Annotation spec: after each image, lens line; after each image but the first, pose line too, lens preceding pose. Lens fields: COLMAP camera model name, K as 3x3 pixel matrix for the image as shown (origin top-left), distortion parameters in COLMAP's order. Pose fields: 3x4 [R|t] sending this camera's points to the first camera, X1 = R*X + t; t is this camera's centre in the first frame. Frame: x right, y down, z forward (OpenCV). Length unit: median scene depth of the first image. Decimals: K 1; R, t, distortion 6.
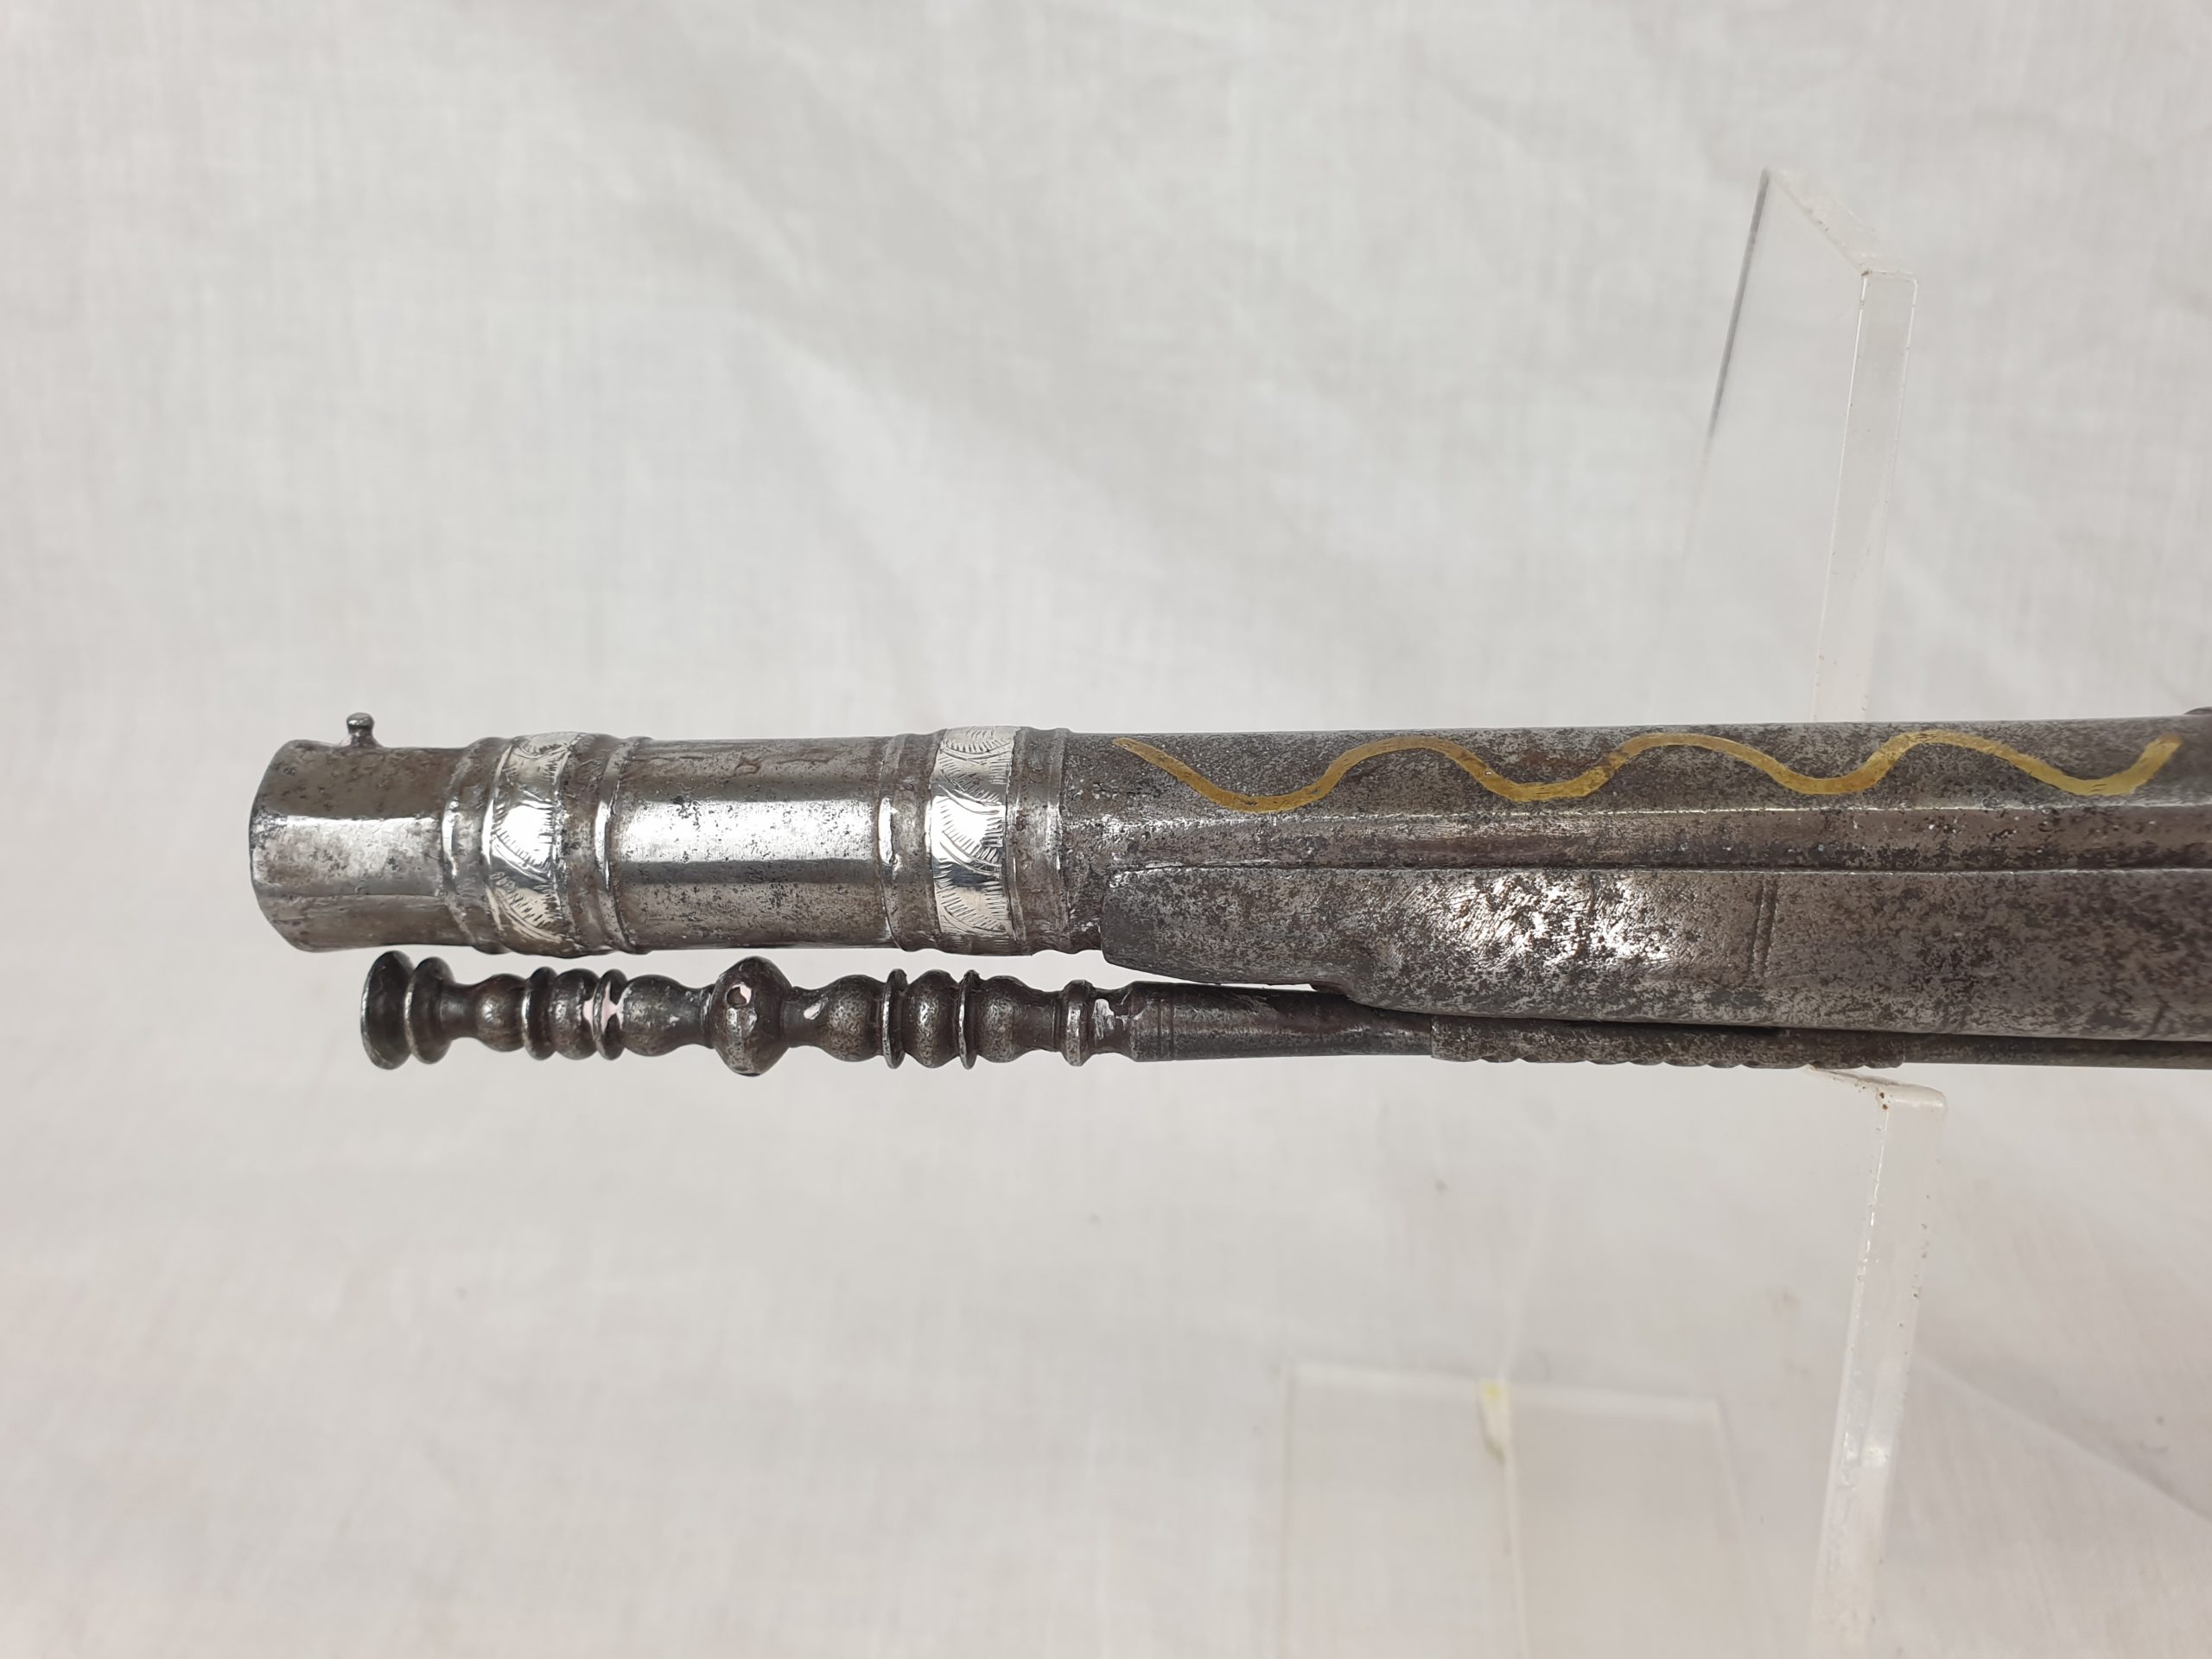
lens RADIAL K [[1838.7, 0, 1086.3], [0, 1838.7, 816.8], [0, 0, 1]] dist [-0.028563, 0.024394]
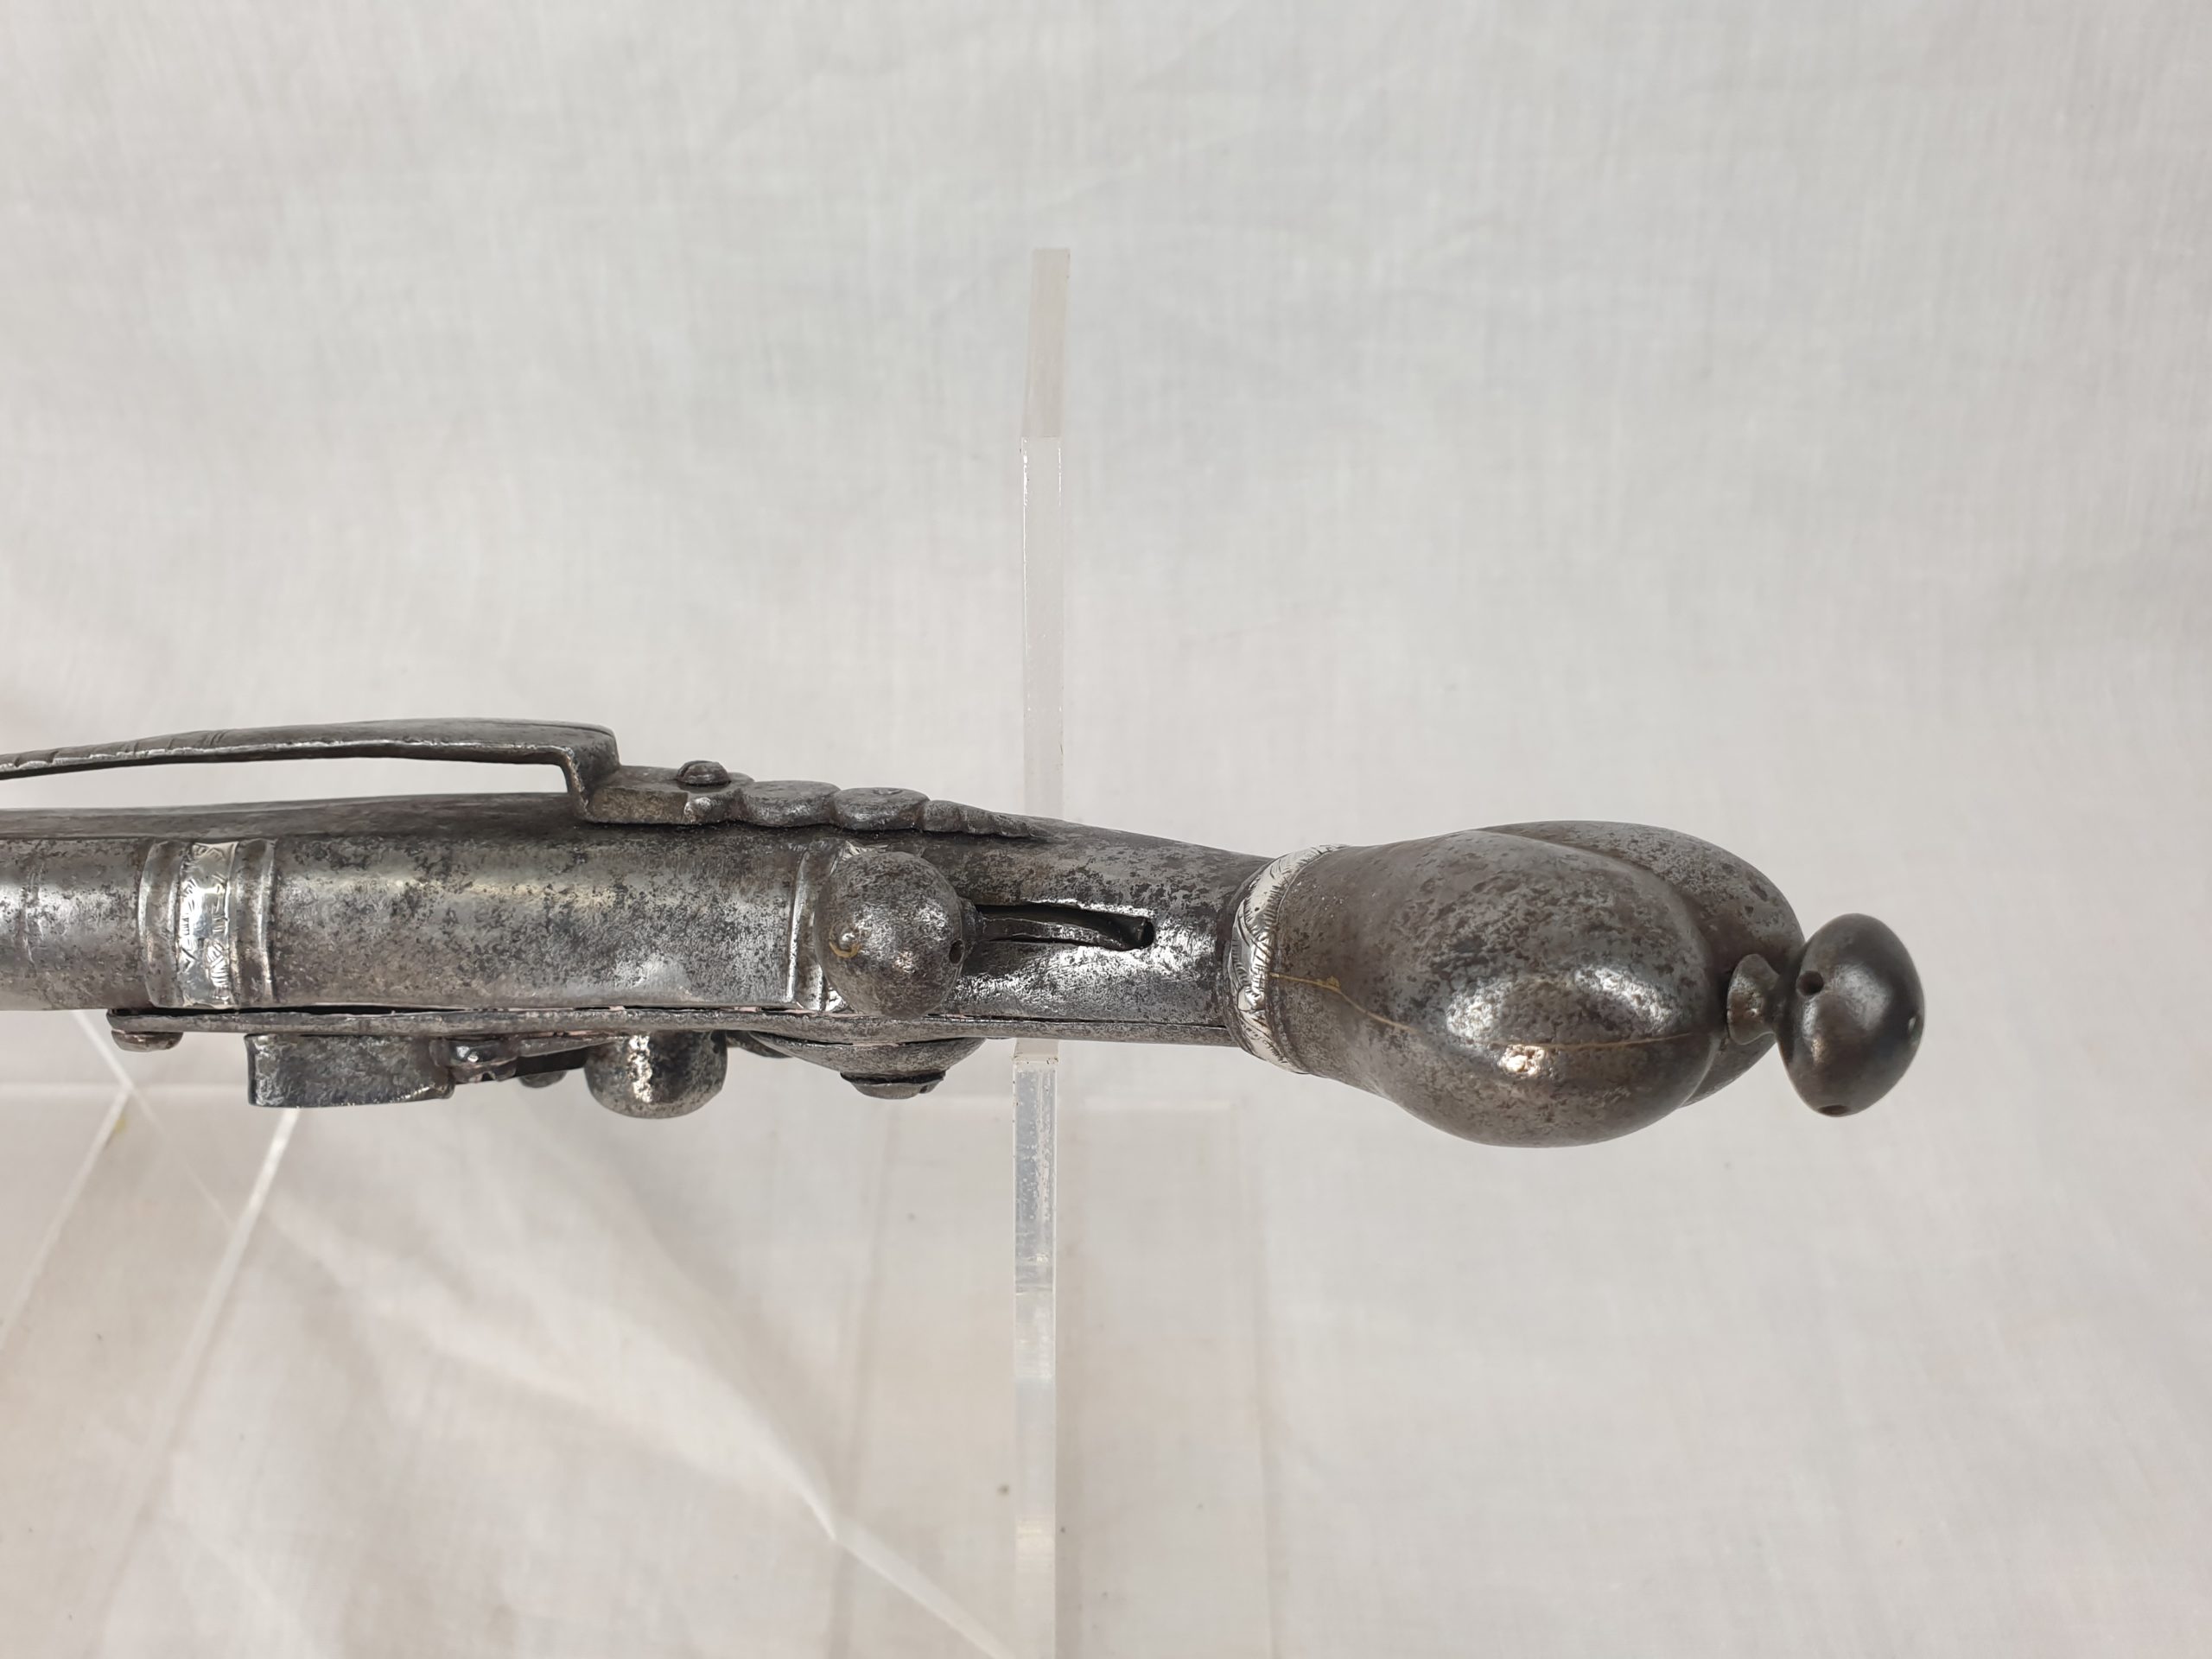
lens RADIAL K [[1838.7, 0, 1132.8], [0, 1838.7, 840.7], [0, 0, 1]] dist [-0.028563, 0.024394]
pose [[0.995466, -0.087678, 0.036866, 0.924974], [0.075401, 0.963726, 0.256021, -0.136299], [-0.057976, -0.252081, 0.965968, -0.248389]]
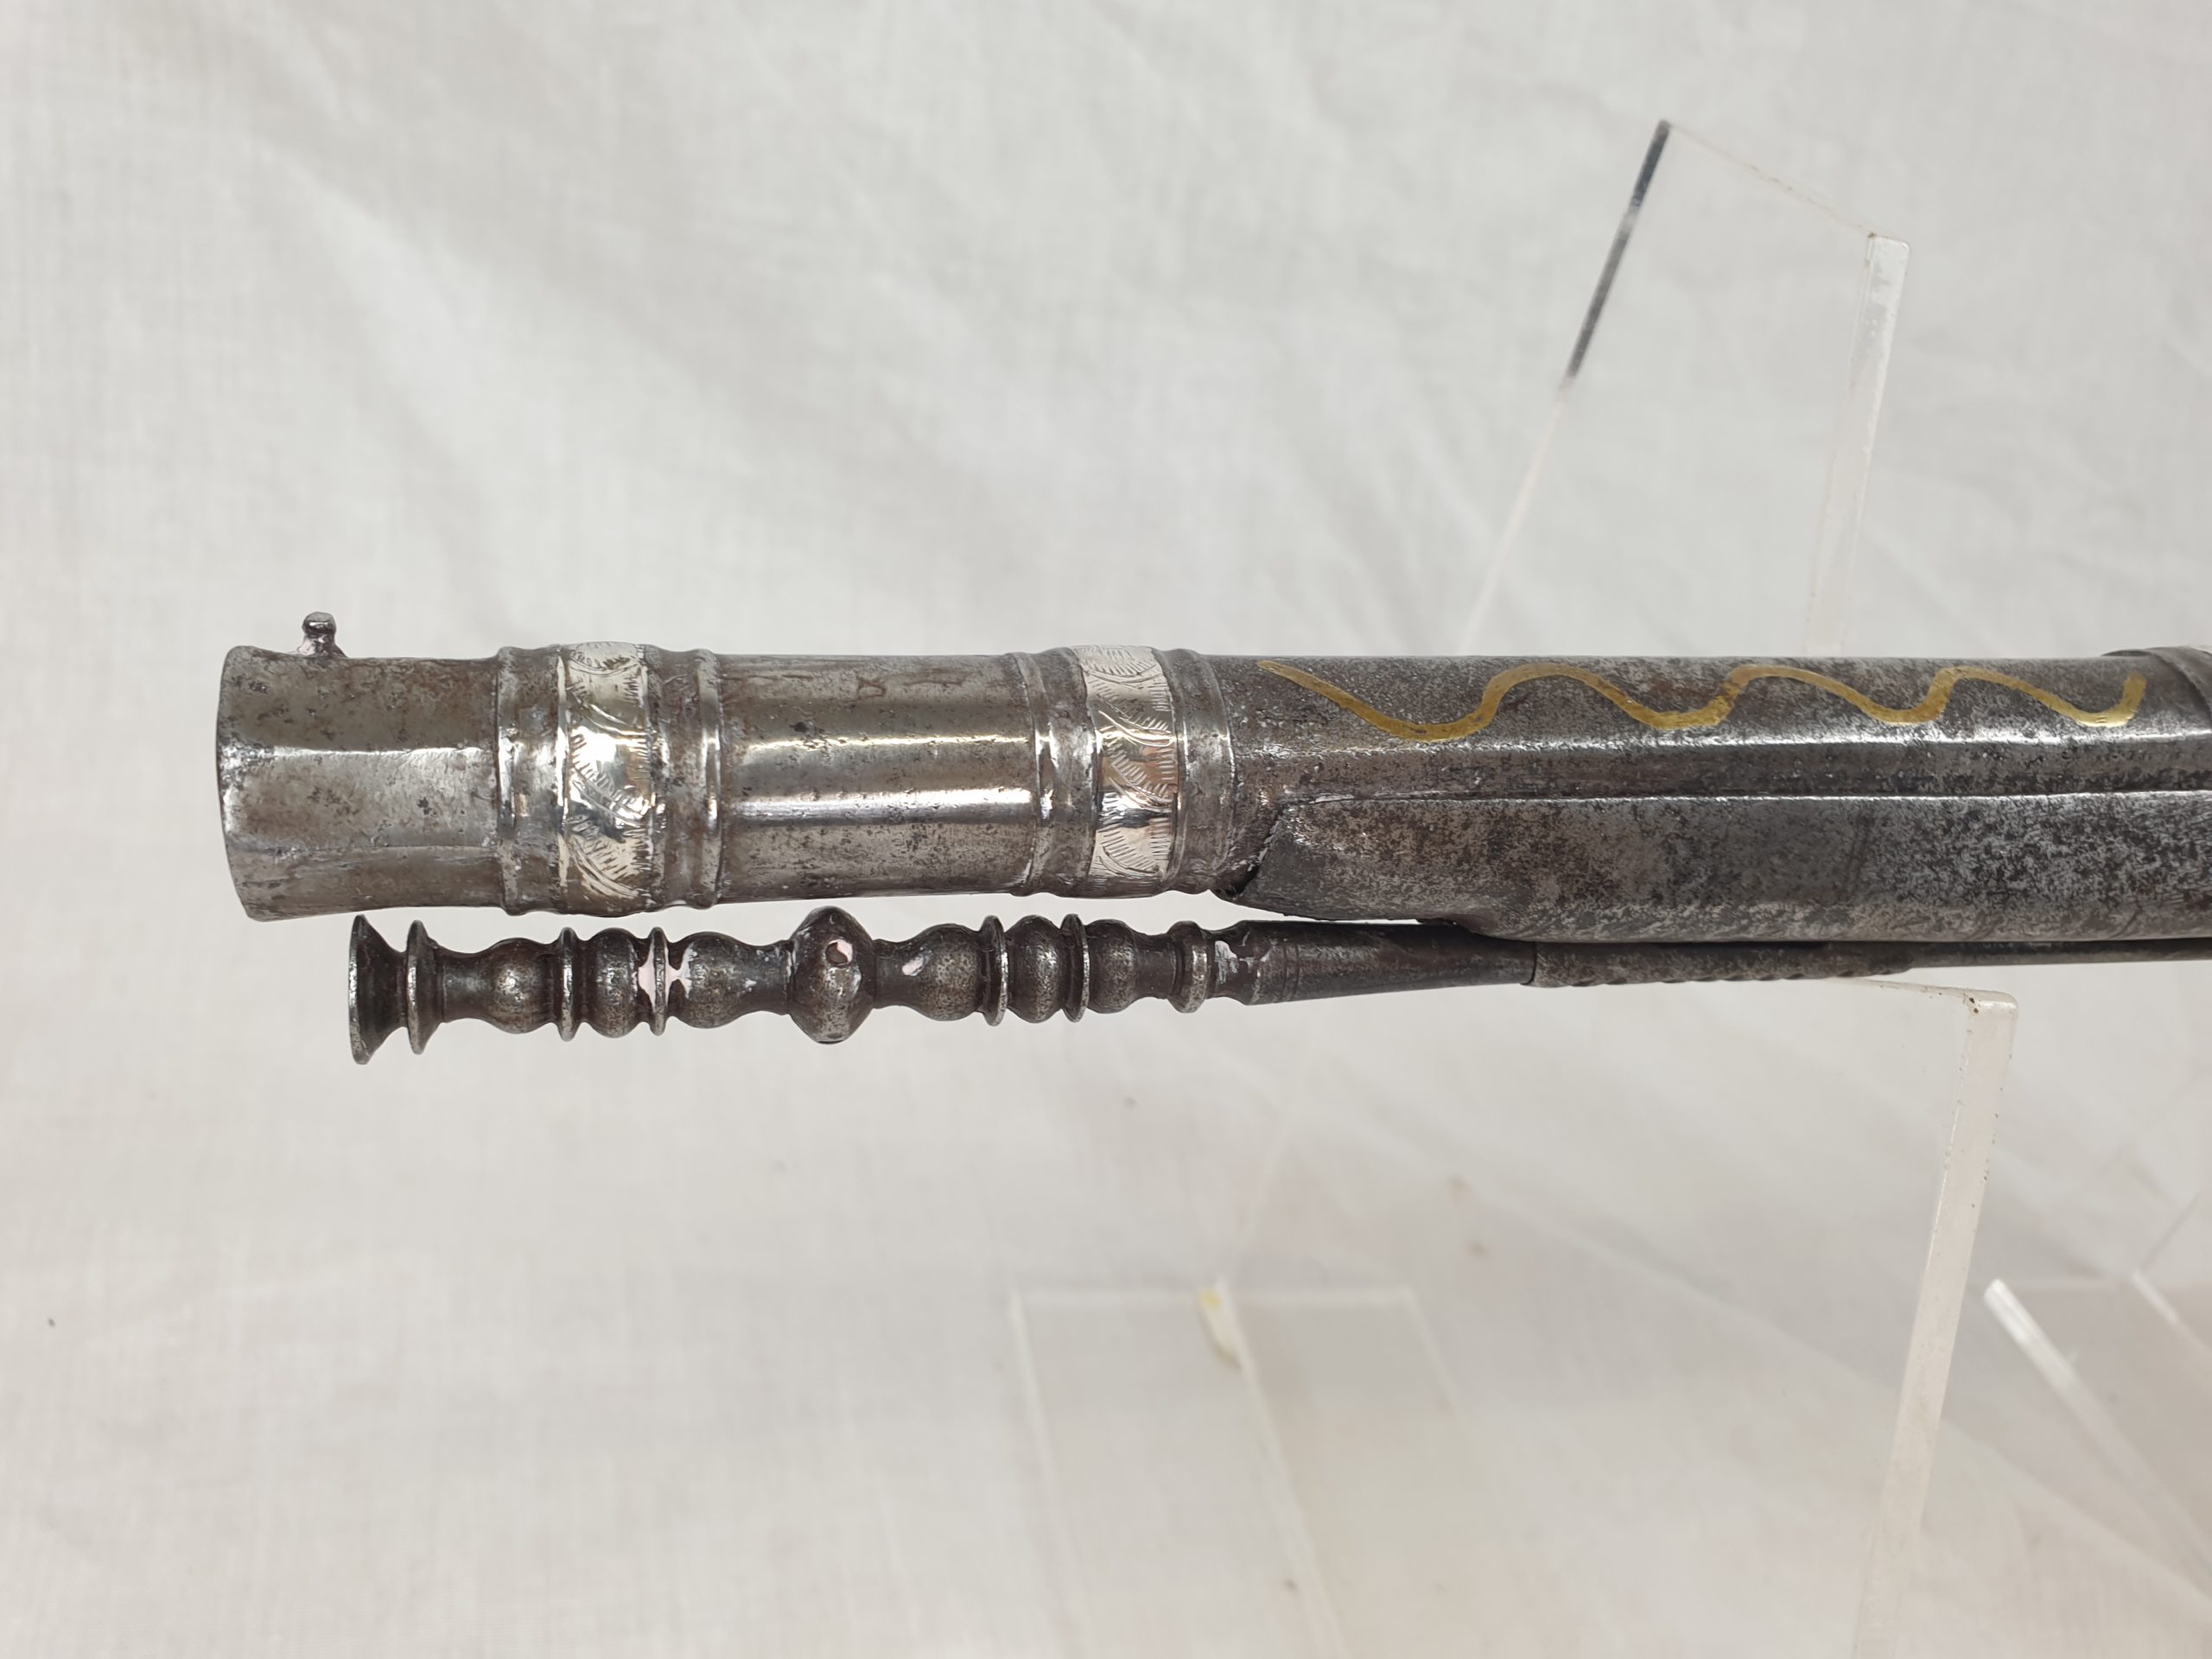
lens RADIAL K [[1838.7, 0, 1092.5], [0, 1838.7, 834.5], [0, 0, 1]] dist [-0.028563, 0.024394]
pose [[0.929158, -0.019960, 0.369144, -0.214745], [-0.001278, 0.998362, 0.057198, -0.004194], [-0.369681, -0.053618, 0.927610, 0.088258]]
